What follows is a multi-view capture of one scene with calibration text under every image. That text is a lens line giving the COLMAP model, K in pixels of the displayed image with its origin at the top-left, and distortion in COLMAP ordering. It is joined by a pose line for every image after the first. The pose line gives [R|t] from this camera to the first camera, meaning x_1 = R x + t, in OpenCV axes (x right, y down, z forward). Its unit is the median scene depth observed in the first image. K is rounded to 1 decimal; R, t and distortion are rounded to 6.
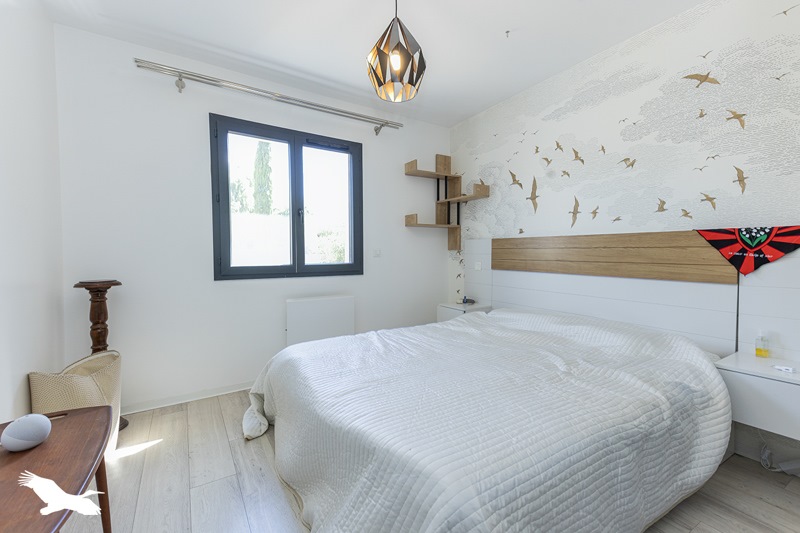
lens RADIAL K [[347.0, 0, 402.9], [0, 347.0, 263.4], [0, 0, 1]] dist [0.043855, -0.000134]
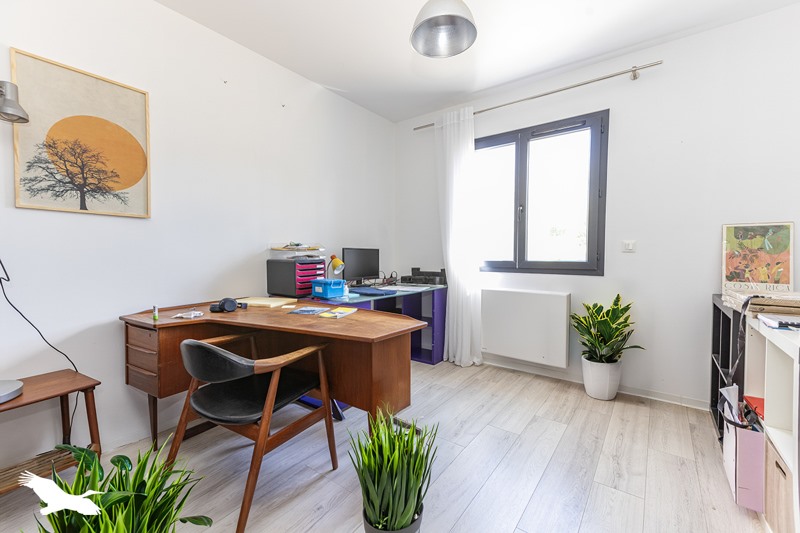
lens RADIAL K [[347.0, 0, 402.9], [0, 347.0, 263.4], [0, 0, 1]] dist [0.043855, -0.000134]
pose [[0.358487, 0.039044, -0.932718, 0.481005], [-0.022825, 0.999193, 0.033053, -0.012970], [0.933256, 0.009440, 0.359089, 0.289431]]
